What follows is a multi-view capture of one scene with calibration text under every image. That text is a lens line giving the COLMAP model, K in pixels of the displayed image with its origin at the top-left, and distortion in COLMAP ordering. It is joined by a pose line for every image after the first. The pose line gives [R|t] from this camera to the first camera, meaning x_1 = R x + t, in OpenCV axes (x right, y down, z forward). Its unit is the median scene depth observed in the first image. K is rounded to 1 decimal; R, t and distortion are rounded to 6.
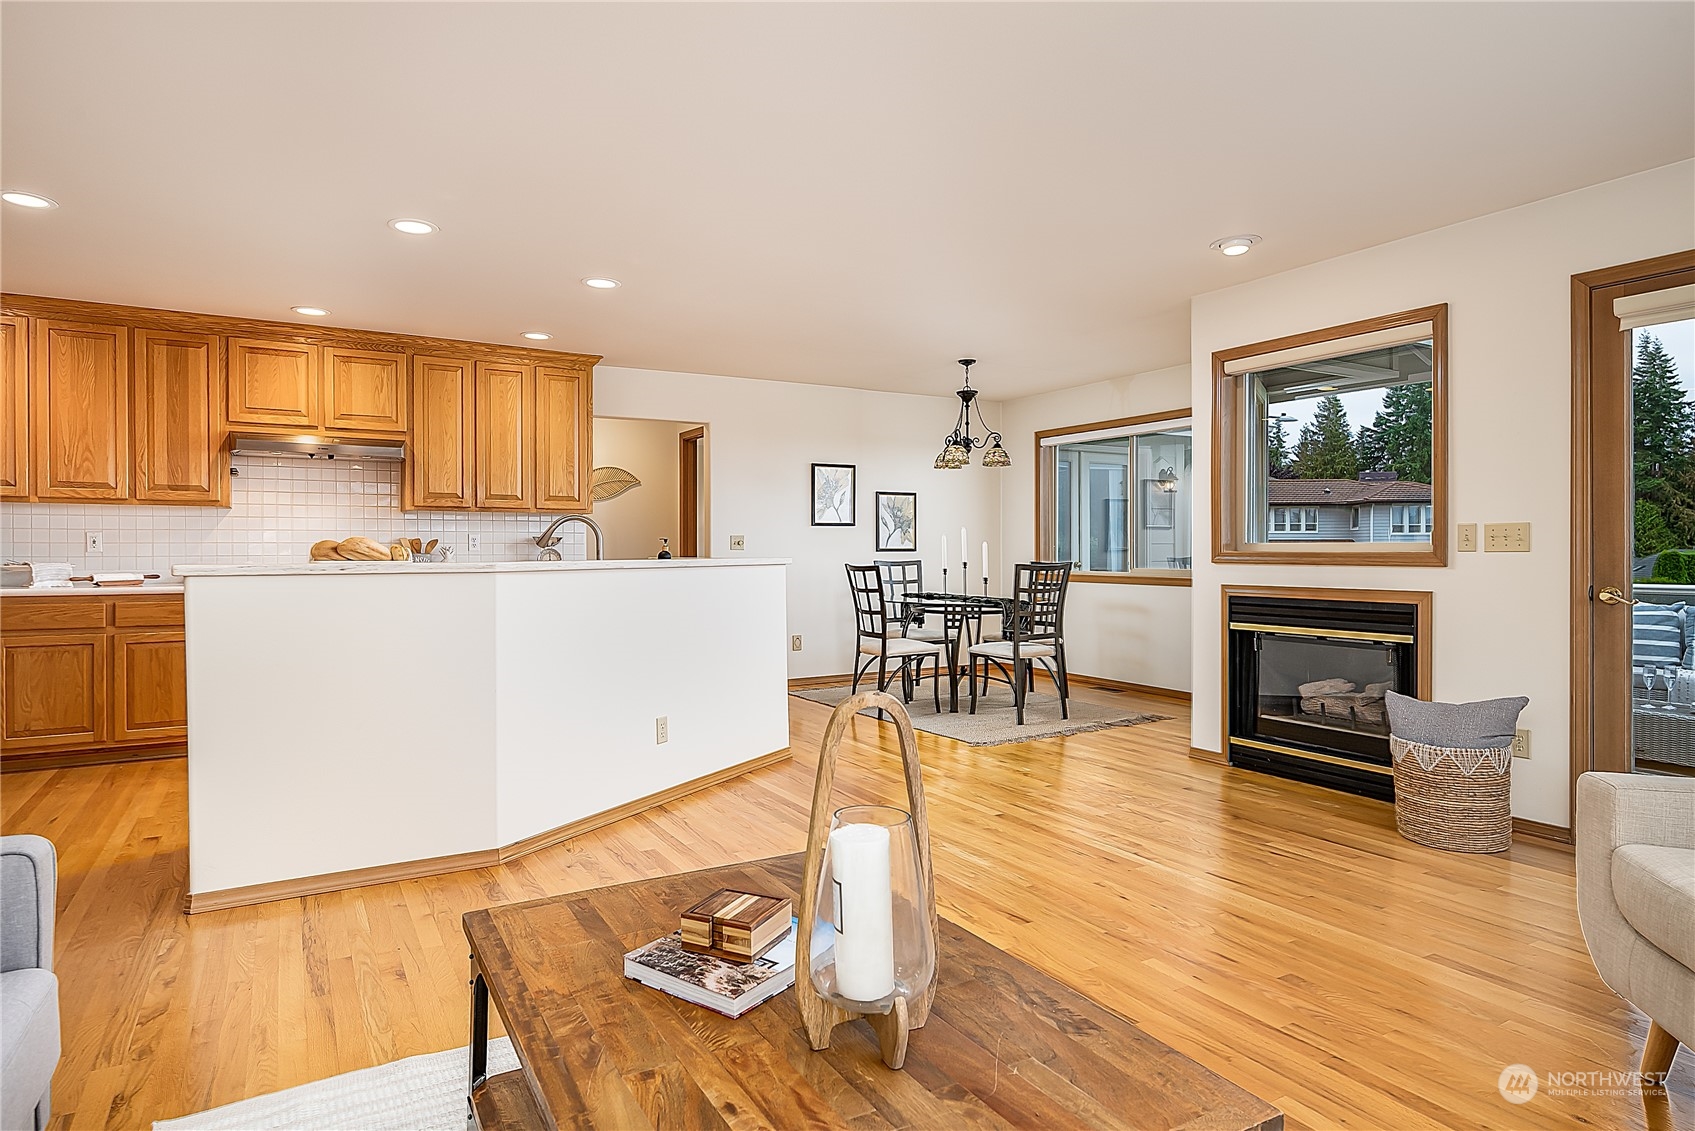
lens RADIAL K [[955.1, 0, 854.8], [0, 955.1, 553.1], [0, 0, 1]] dist [0.005024, -0.005786]
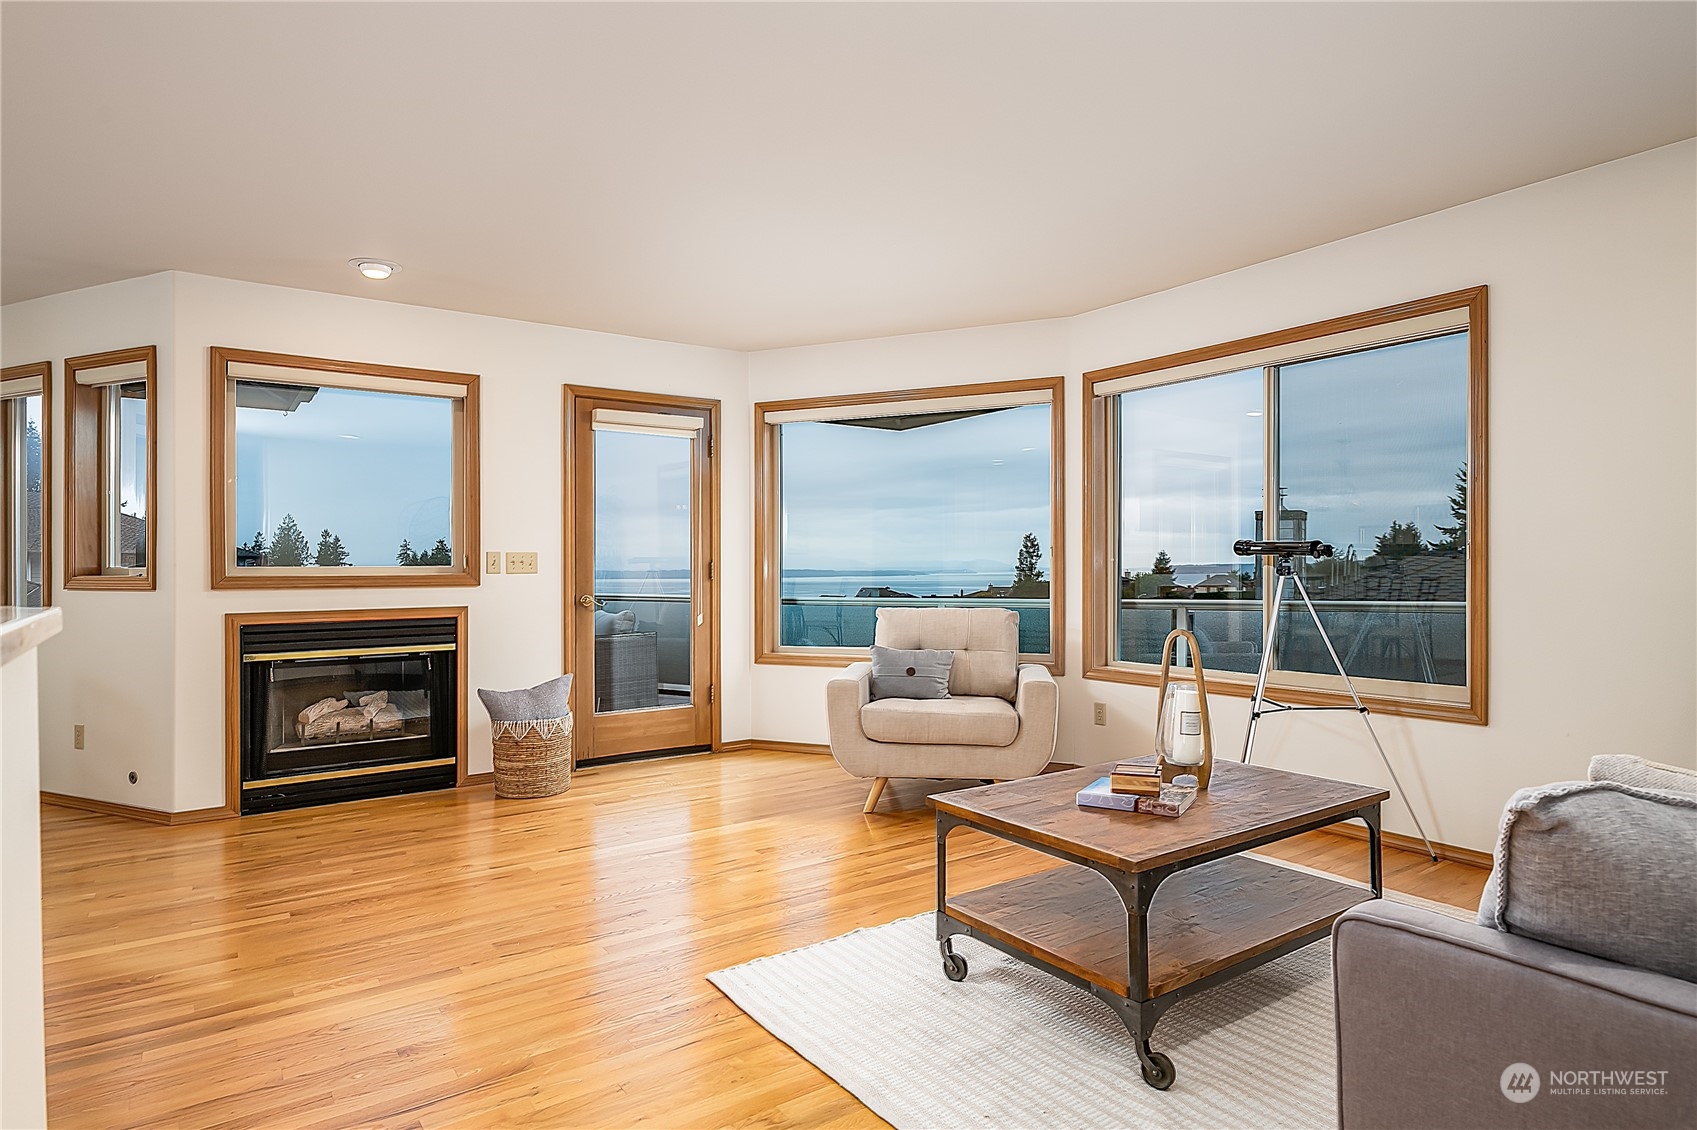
lens RADIAL K [[956.3, 0, 846.4], [0, 956.3, 553.6], [0, 0, 1]] dist [0.005024, -0.005786]
pose [[-0.064215, 0.015192, 0.997820, -0.391956], [0.012192, 0.999821, -0.014438, -0.001967], [-0.997862, 0.011238, -0.064389, 0.352333]]
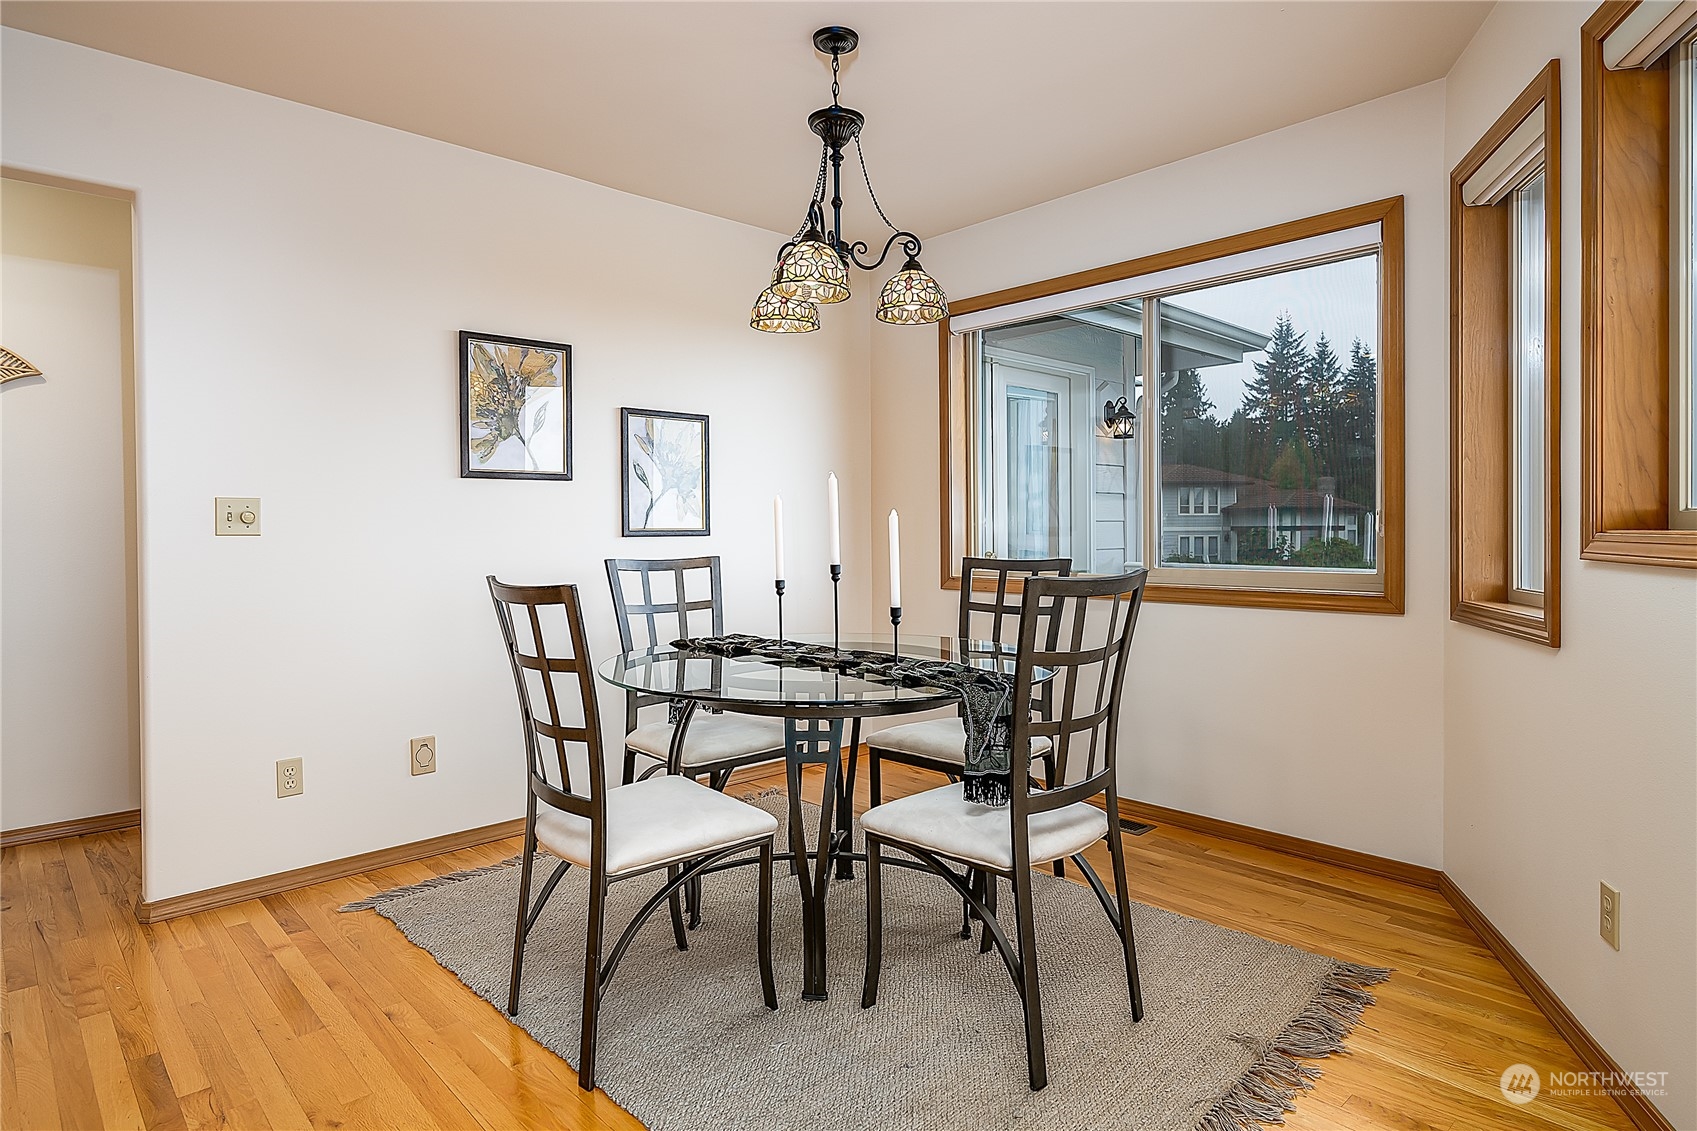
lens RADIAL K [[956.3, 0, 846.5], [0, 956.3, 558.6], [0, 0, 1]] dist [0.005024, -0.005786]
pose [[0.980285, -0.009861, 0.197341, 0.044345], [0.005043, 0.999677, 0.024906, -0.002477], [-0.197523, -0.023420, 0.980018, 0.621112]]
